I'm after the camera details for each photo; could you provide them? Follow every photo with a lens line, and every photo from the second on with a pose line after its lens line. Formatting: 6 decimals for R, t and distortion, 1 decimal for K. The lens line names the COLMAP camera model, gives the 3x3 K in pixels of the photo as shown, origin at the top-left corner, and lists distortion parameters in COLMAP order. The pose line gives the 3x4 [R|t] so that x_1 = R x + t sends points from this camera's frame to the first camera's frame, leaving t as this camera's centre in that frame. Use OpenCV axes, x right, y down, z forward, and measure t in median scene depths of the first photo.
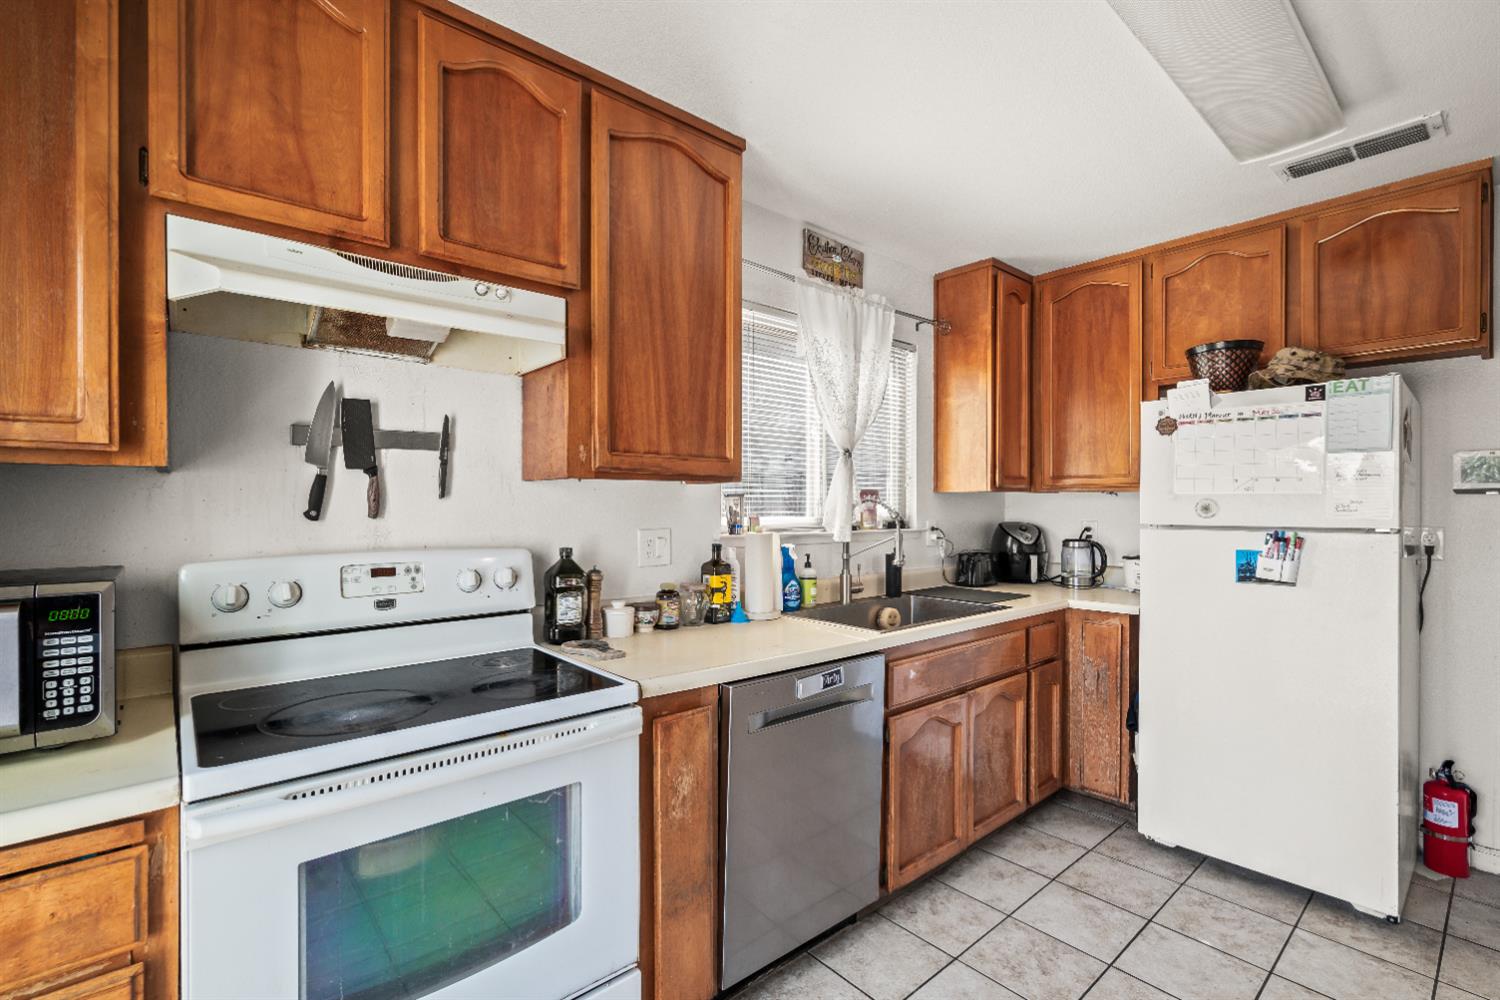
lens RADIAL K [[675.7, 0, 735.7], [0, 675.7, 504.6], [0, 0, 1]] dist [-0.003191, -0.000358]
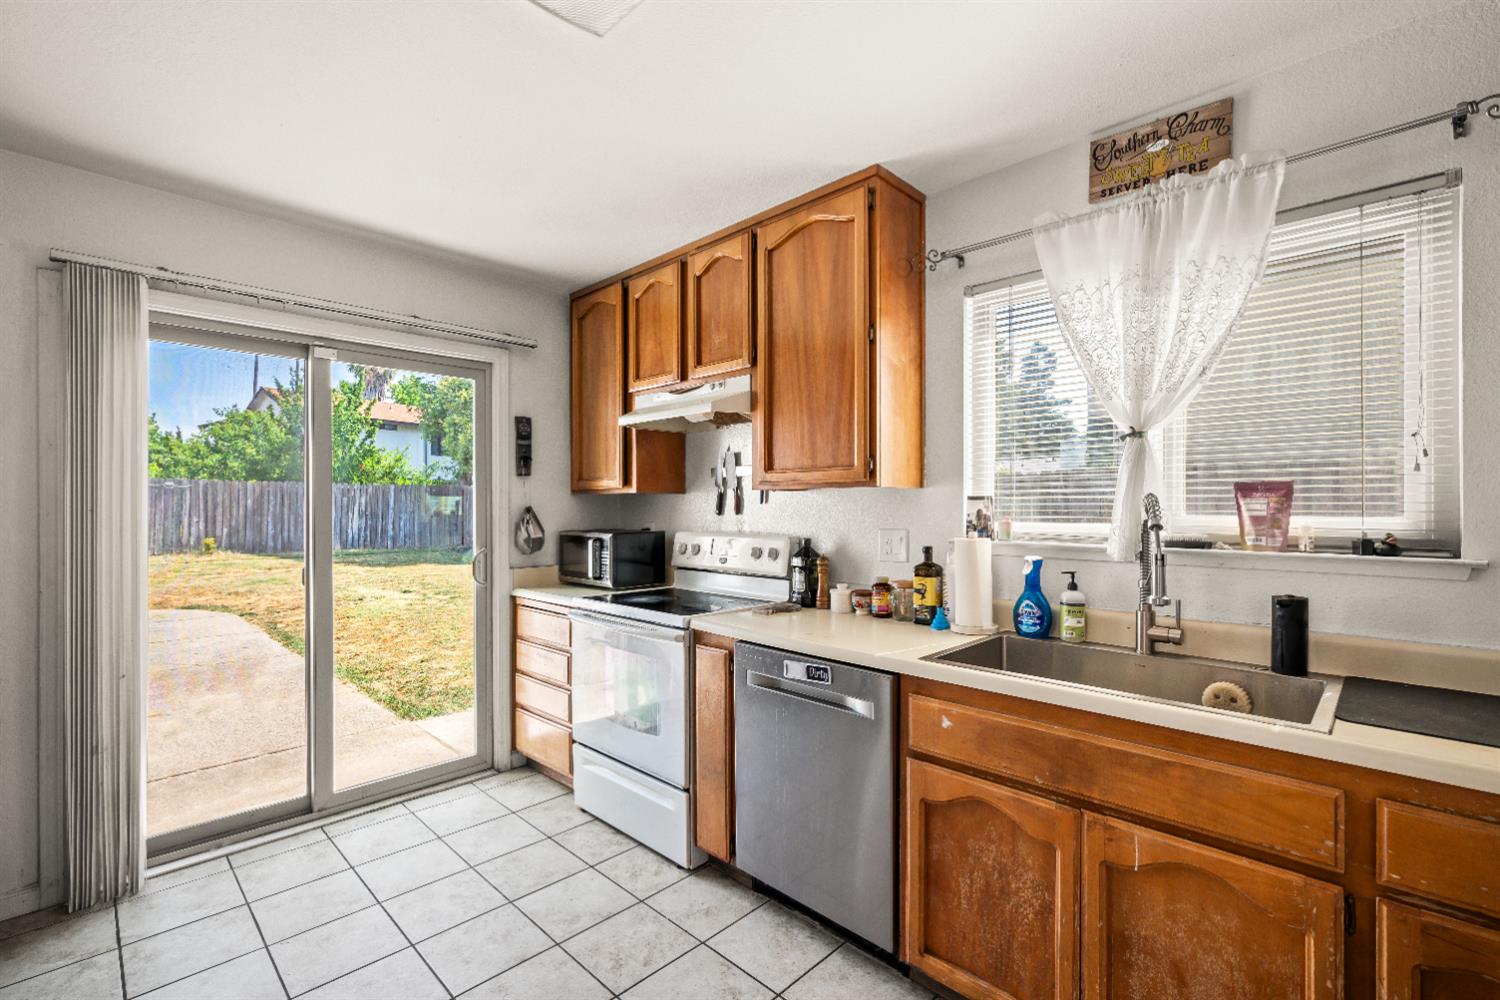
lens RADIAL K [[661.7, 0, 747.9], [0, 661.7, 502.6], [0, 0, 1]] dist [-0.002204, 0.000152]
pose [[0.087413, -0.005709, -0.996156, 0.994922], [-0.001049, 0.999982, -0.005823, -0.001726], [0.996172, 0.001553, 0.087406, 0.686800]]
